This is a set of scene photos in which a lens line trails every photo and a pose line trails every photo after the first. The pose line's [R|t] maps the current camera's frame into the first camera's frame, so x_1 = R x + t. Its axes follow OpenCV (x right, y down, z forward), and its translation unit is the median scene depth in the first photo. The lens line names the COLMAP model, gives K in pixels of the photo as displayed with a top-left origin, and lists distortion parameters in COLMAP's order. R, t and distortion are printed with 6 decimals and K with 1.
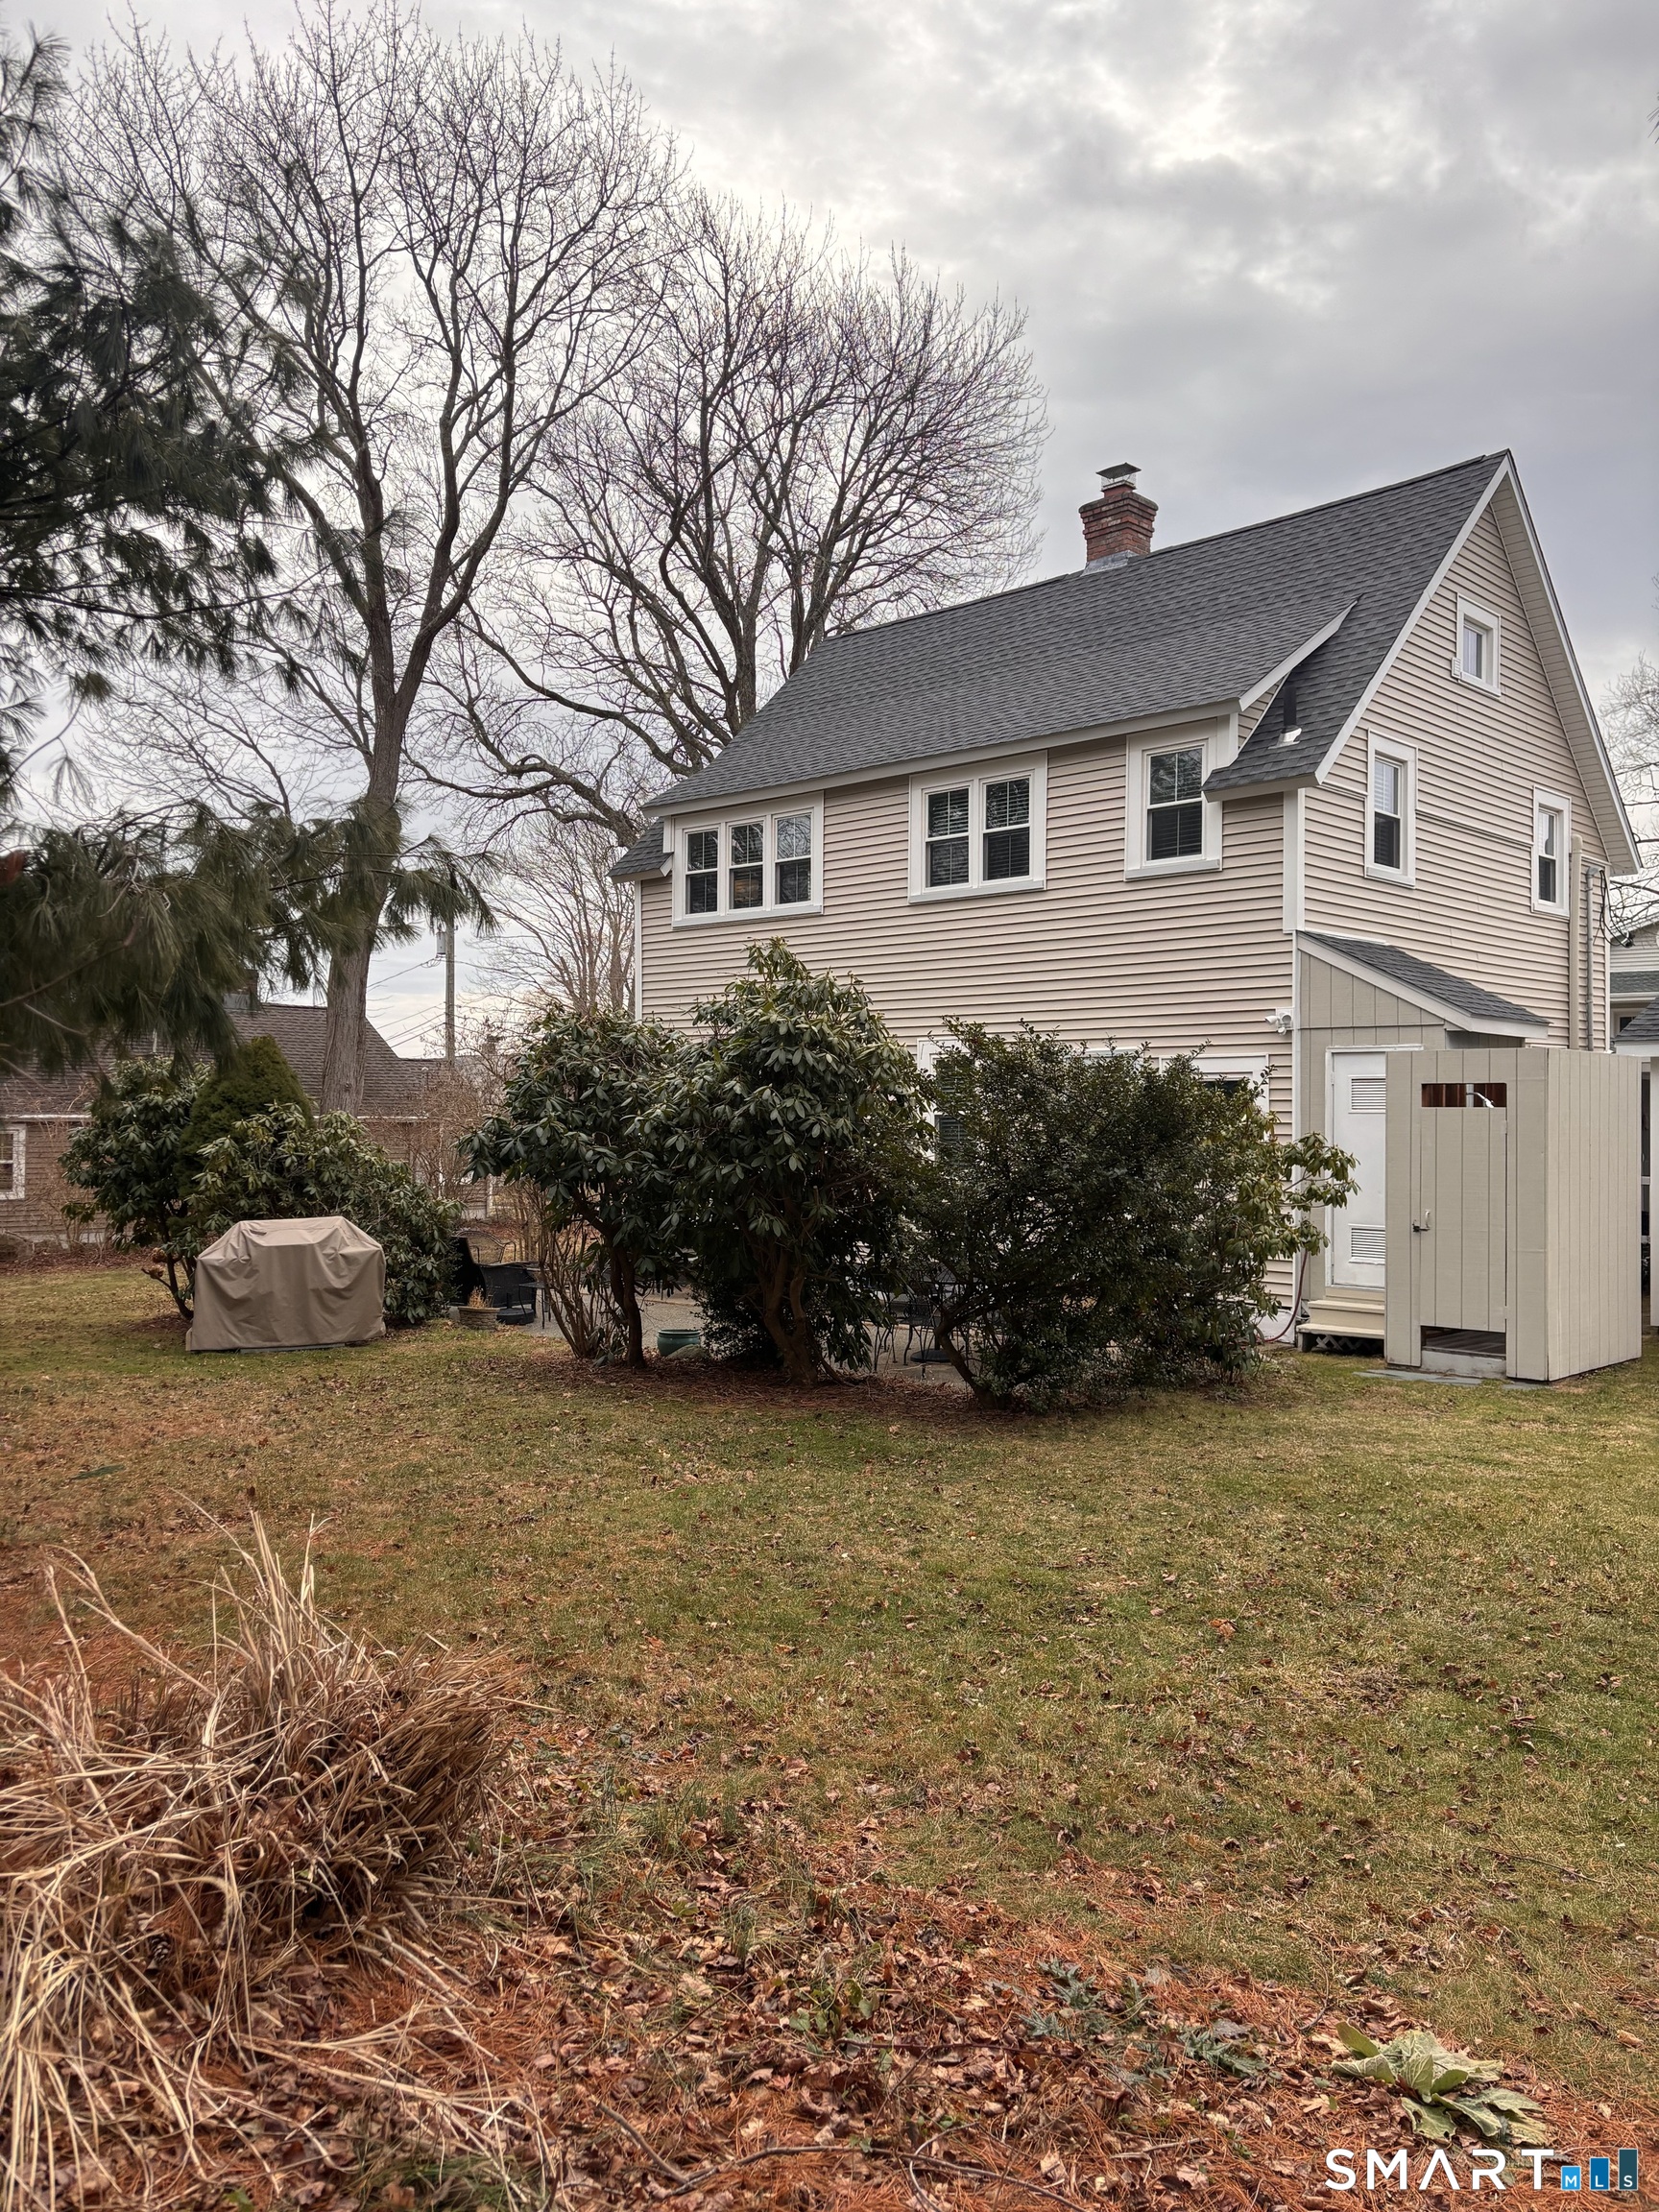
lens RADIAL K [[1679.2, 0, 821.3], [0, 1679.2, 1109.7], [0, 0, 1]] dist [0.034658, -0.008740]
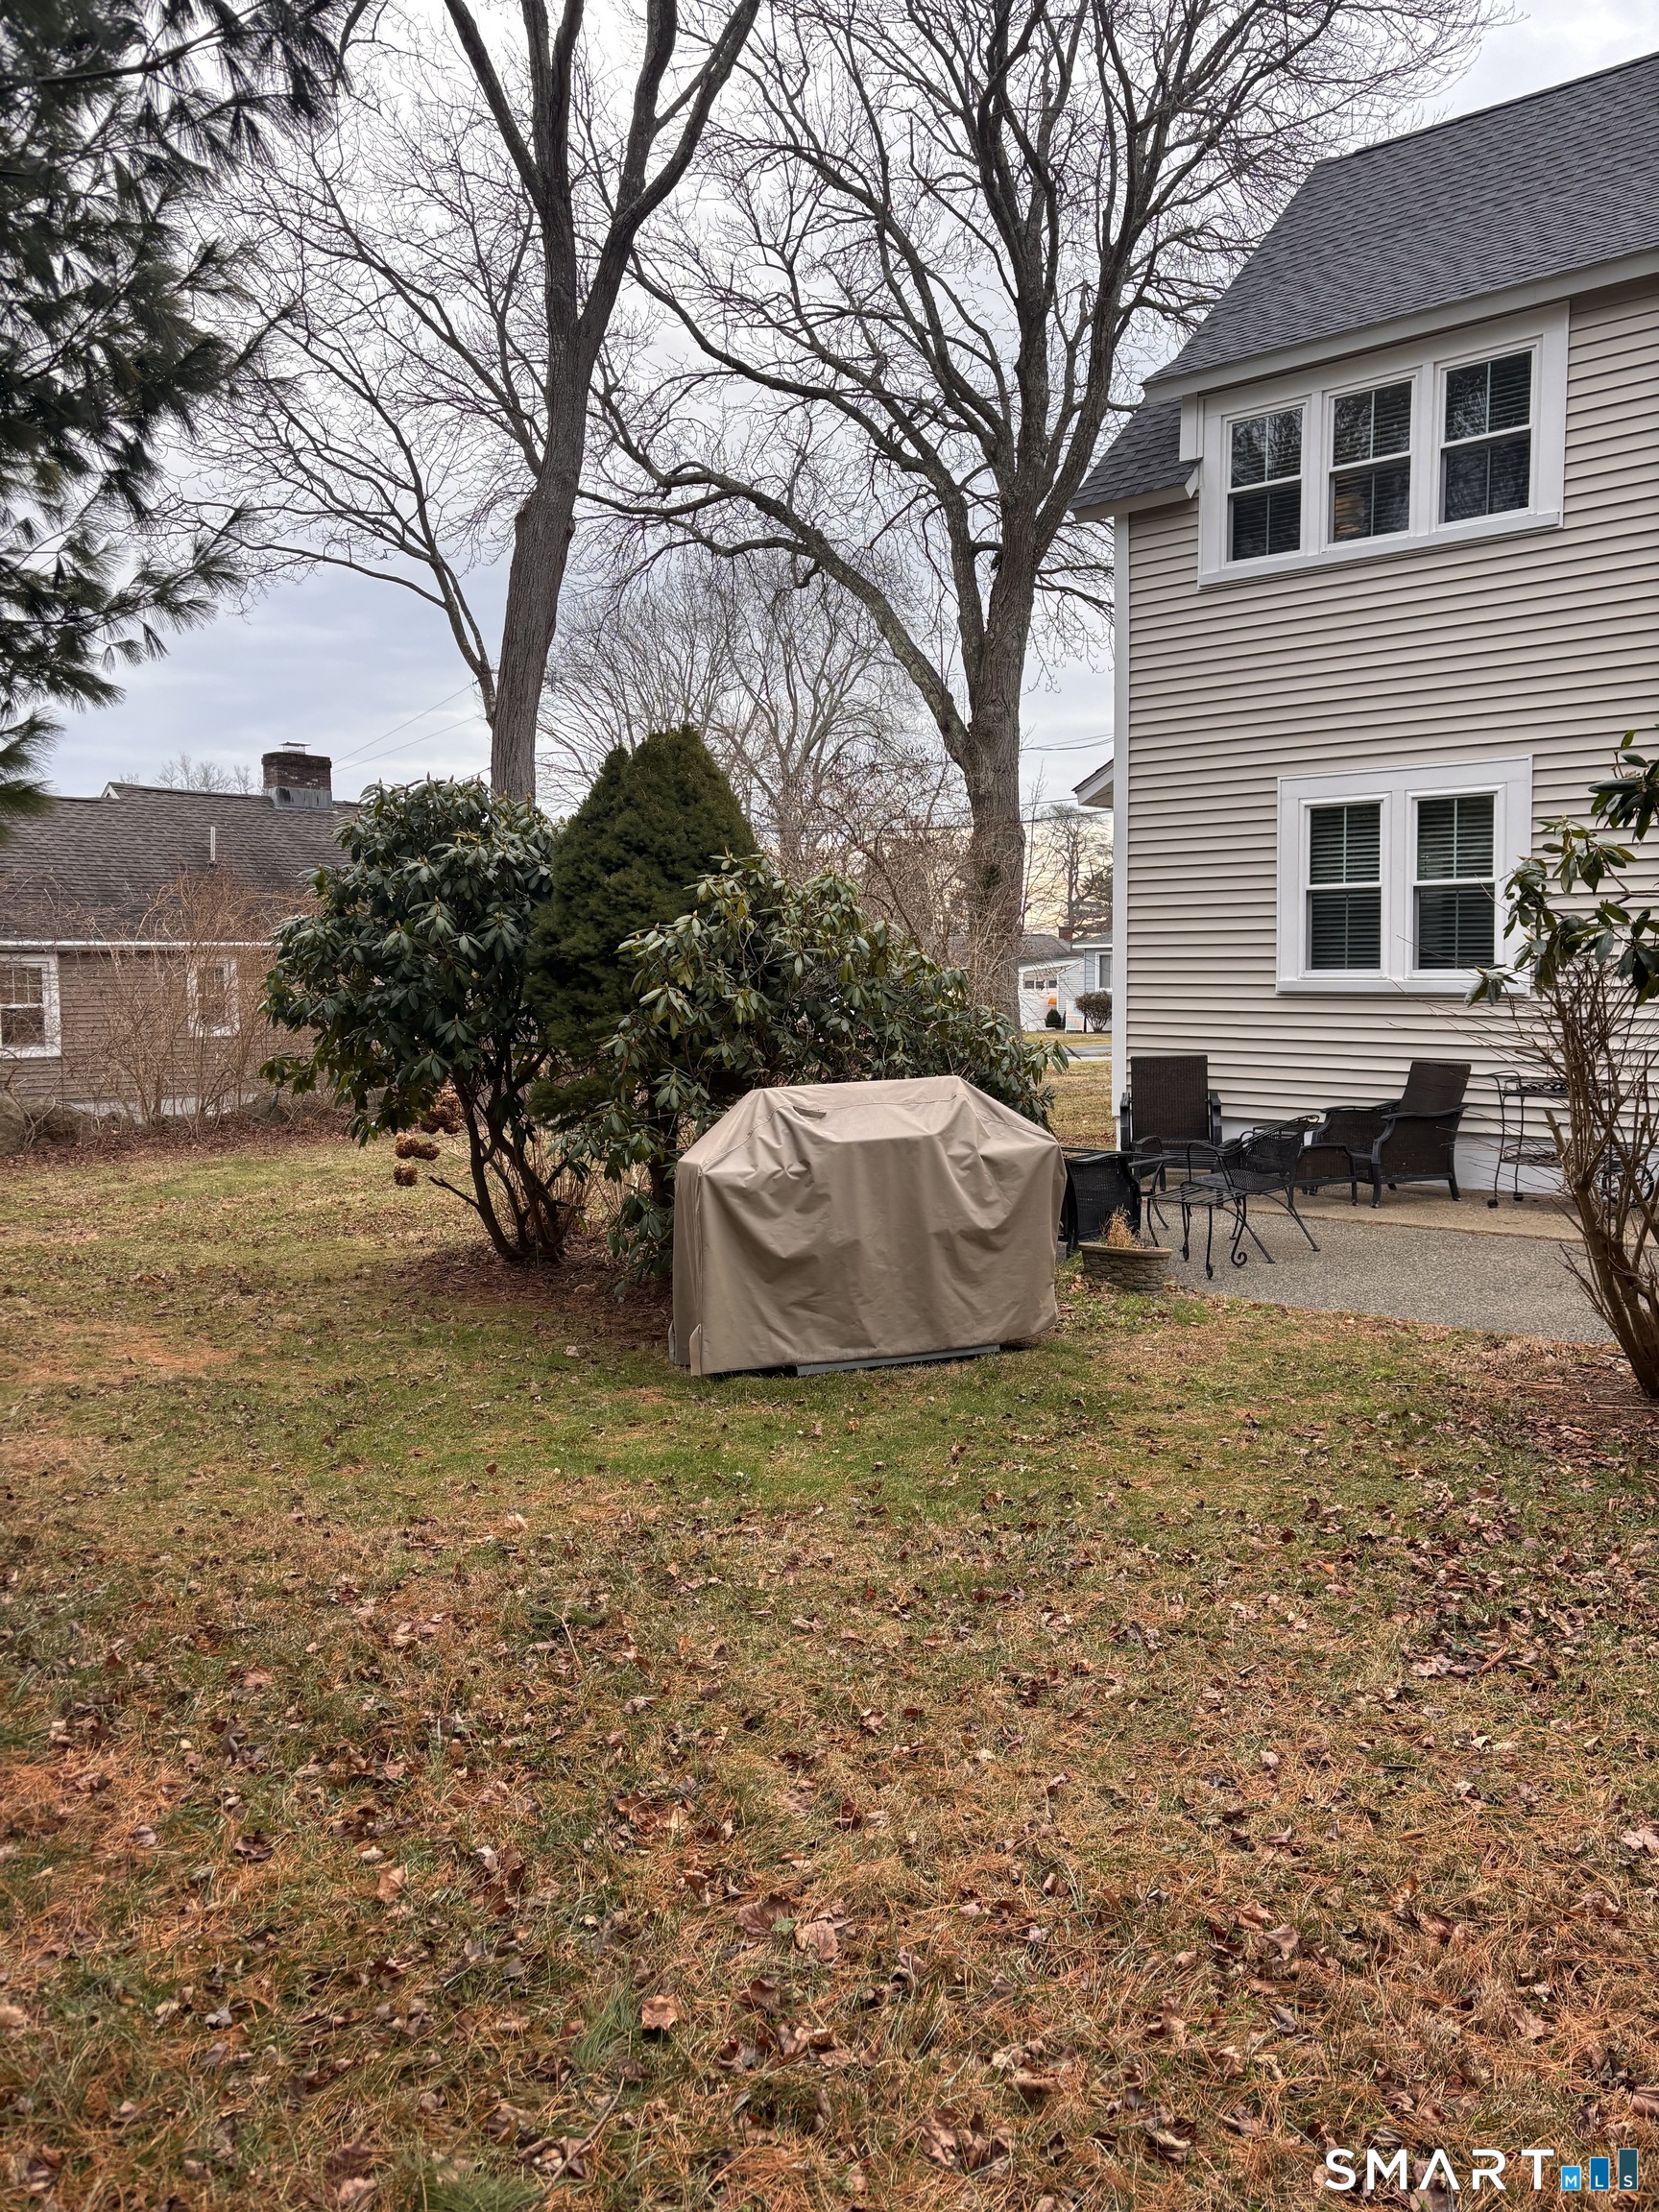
lens RADIAL K [[1679.2, 0, 821.3], [0, 1679.2, 1109.7], [0, 0, 1]] dist [0.034658, -0.008740]
pose [[0.999582, -0.016465, 0.023756, -0.242124], [0.014264, 0.995837, 0.090033, 0.021730], [-0.025139, -0.089657, 0.995655, 0.383436]]
